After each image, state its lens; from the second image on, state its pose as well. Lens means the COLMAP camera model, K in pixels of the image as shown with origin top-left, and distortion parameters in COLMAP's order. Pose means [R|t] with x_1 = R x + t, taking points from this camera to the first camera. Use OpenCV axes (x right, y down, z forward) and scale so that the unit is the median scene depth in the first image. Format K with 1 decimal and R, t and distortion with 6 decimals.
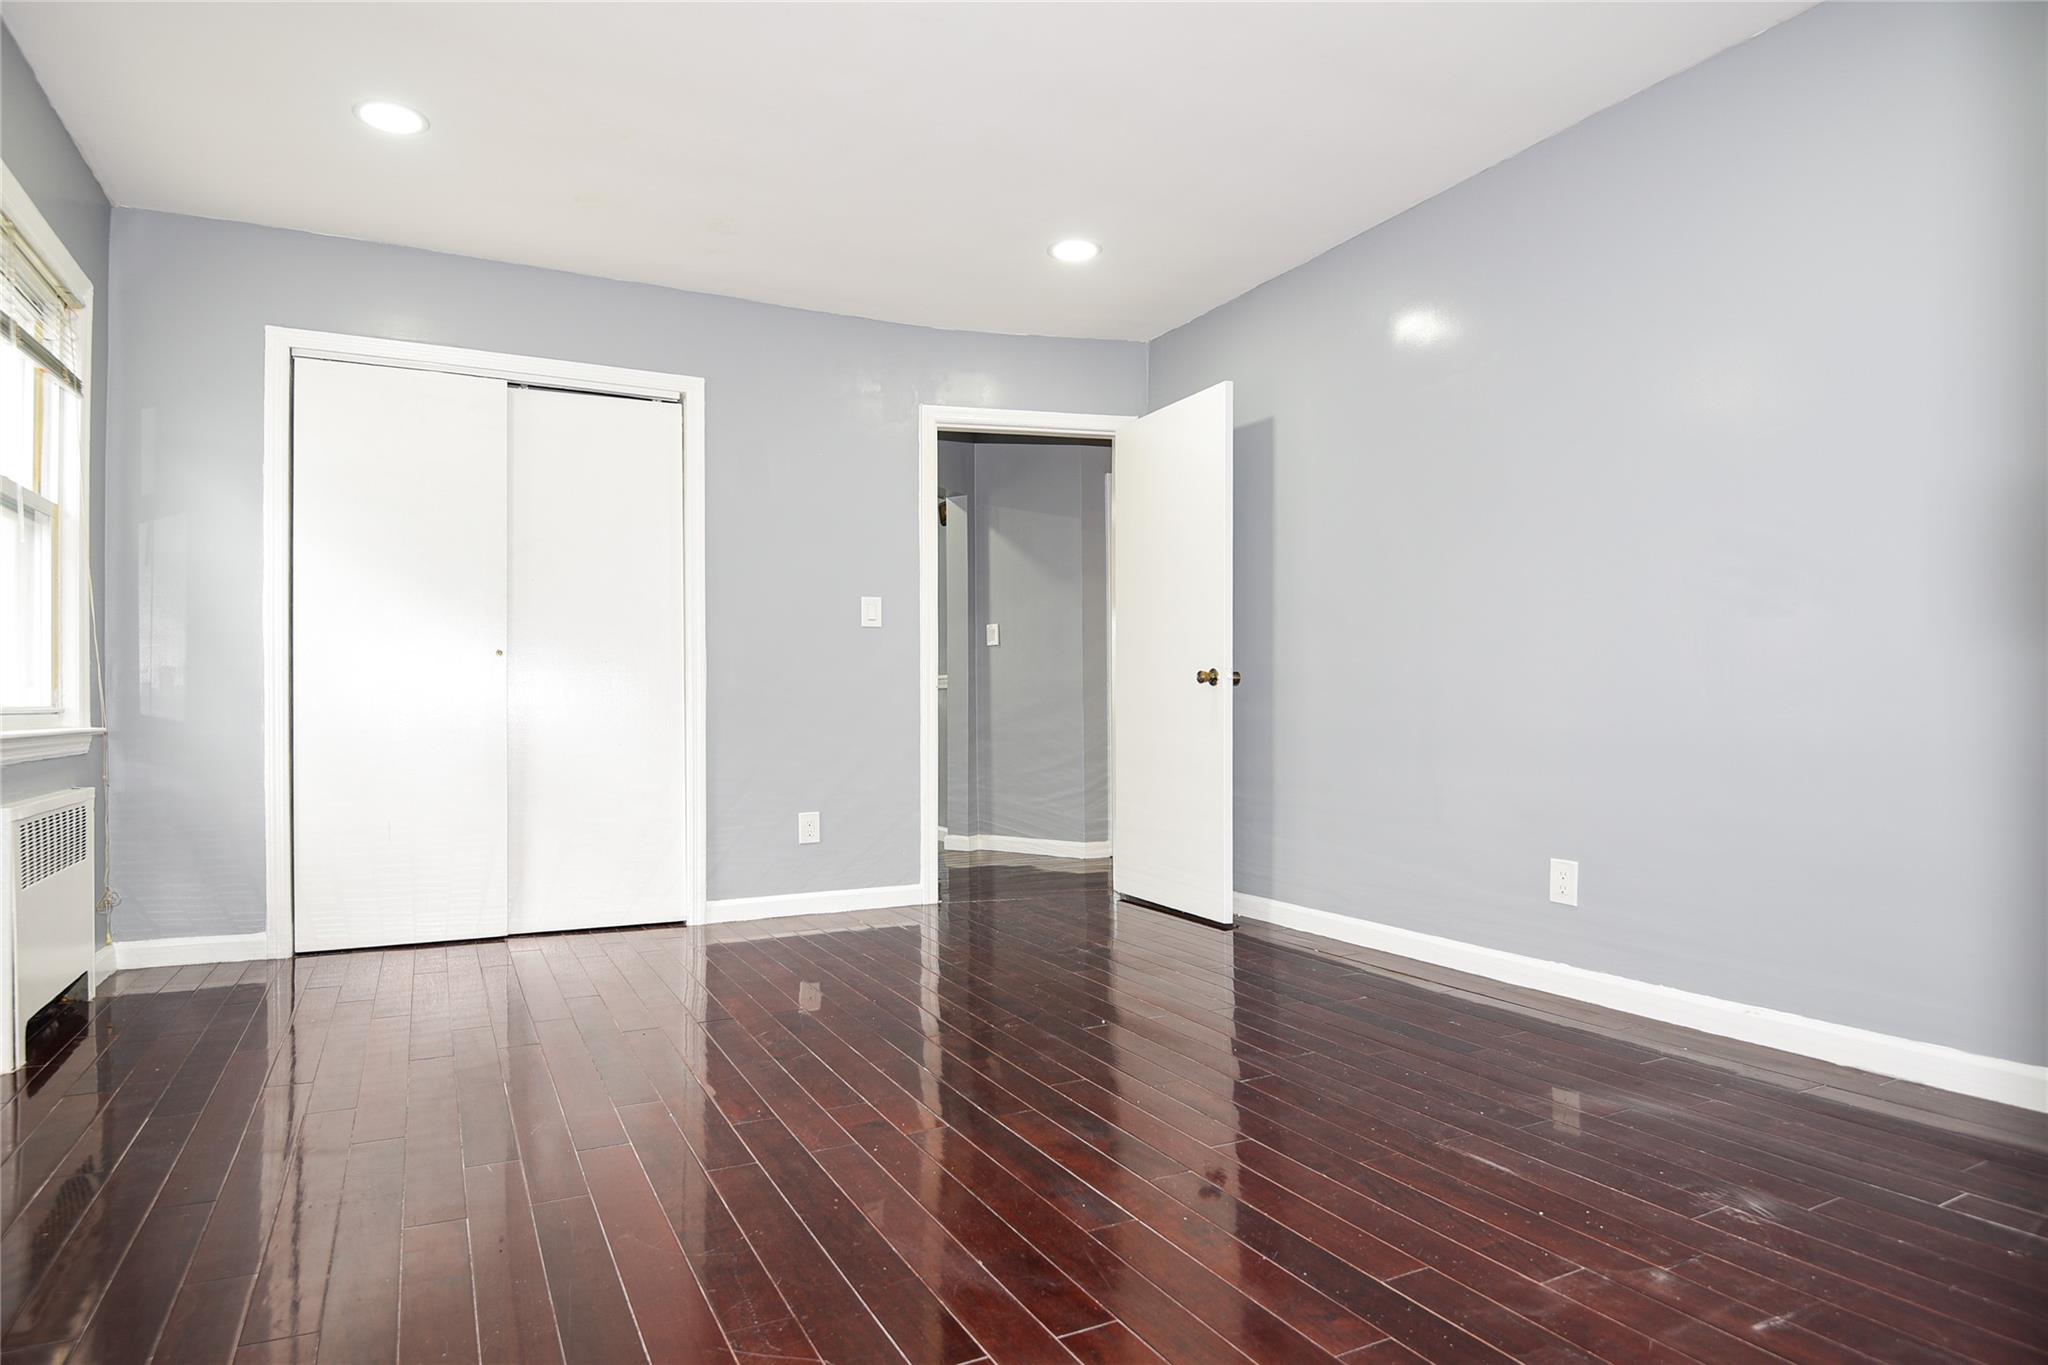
lens RADIAL K [[1159.5, 0, 1031.0], [0, 1159.5, 656.7], [0, 0, 1]] dist [-0.002588, -0.027151]
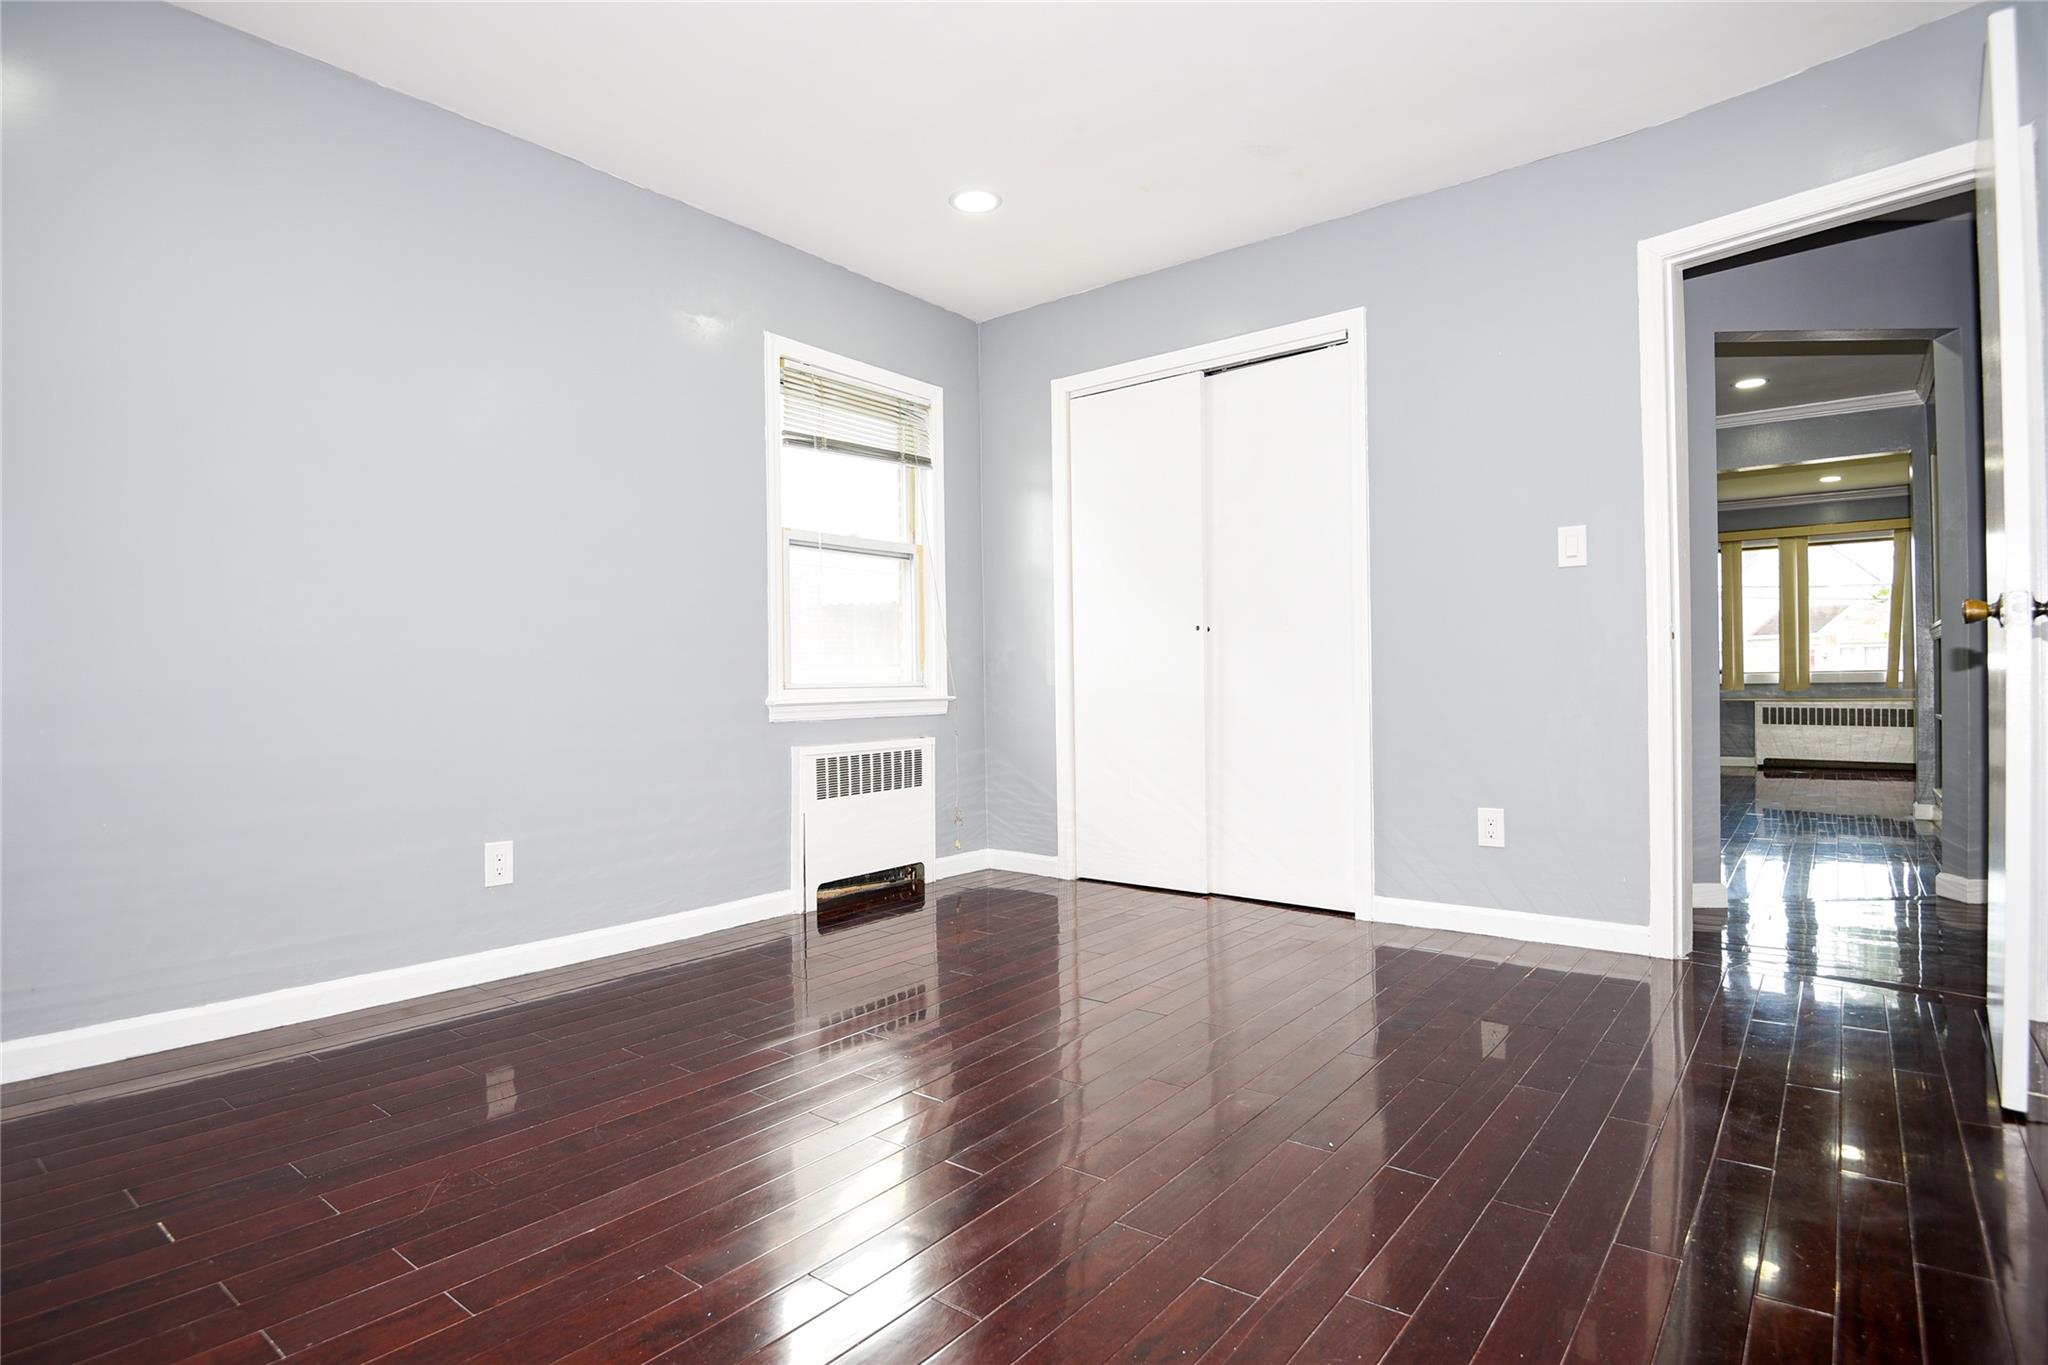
lens RADIAL K [[1159.5, 0, 1031.0], [0, 1159.5, 656.7], [0, 0, 1]] dist [-0.002588, -0.027151]
pose [[0.371191, -0.023909, -0.928249, 0.454360], [0.048512, 0.998803, -0.006327, 0.021328], [0.927289, -0.042682, 0.371906, 0.436604]]
